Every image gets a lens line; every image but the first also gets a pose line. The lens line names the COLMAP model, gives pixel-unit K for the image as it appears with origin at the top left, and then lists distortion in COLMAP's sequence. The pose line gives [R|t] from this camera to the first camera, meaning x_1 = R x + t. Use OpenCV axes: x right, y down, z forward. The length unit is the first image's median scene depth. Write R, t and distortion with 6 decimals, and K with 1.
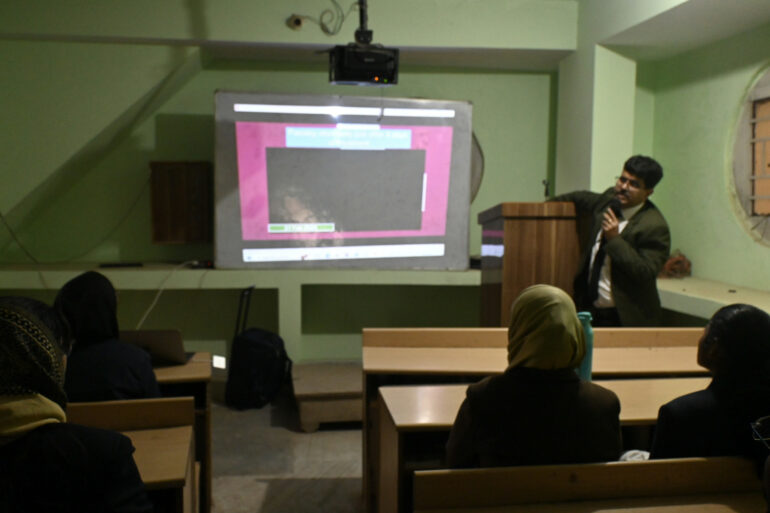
lens RADIAL K [[746.8, 0, 385.1], [0, 746.8, 250.5], [0, 0, 1]] dist [0.023890, 0.000000]
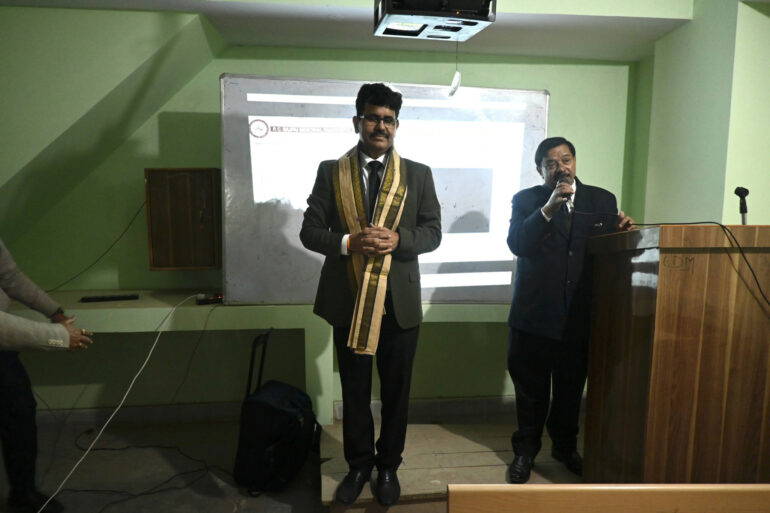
lens RADIAL K [[521.7, 0, 385.2], [0, 521.7, 261.0], [0, 0, 1]] dist [-0.006608, -0.000774]
pose [[0.999557, 0.001223, -0.029752, -0.047345], [-0.000306, 0.999525, 0.030830, -0.043885], [0.029776, -0.030807, 0.999082, 0.522372]]
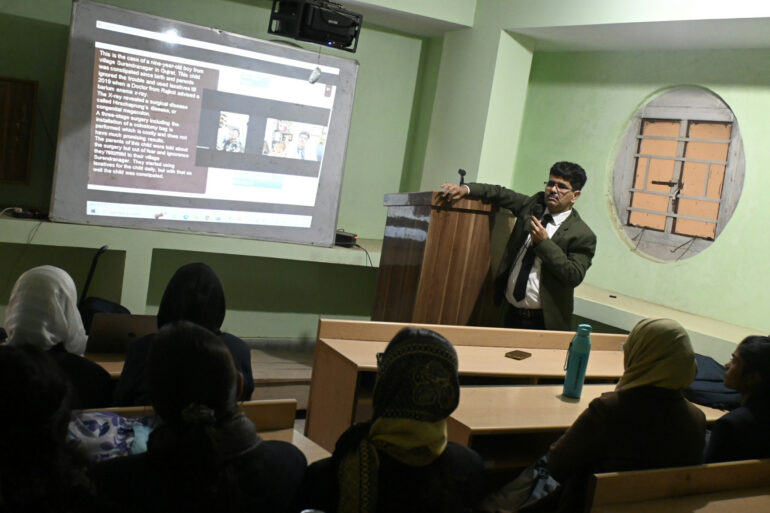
lens RADIAL K [[925.5, 0, 384.1], [0, 925.5, 260.0], [0, 0, 1]] dist [0.019492, 0.000000]
pose [[0.913644, 0.077883, 0.398985, -0.336070], [-0.109301, 0.992398, 0.056570, -0.033426], [-0.391546, -0.095294, 0.915211, -0.067461]]
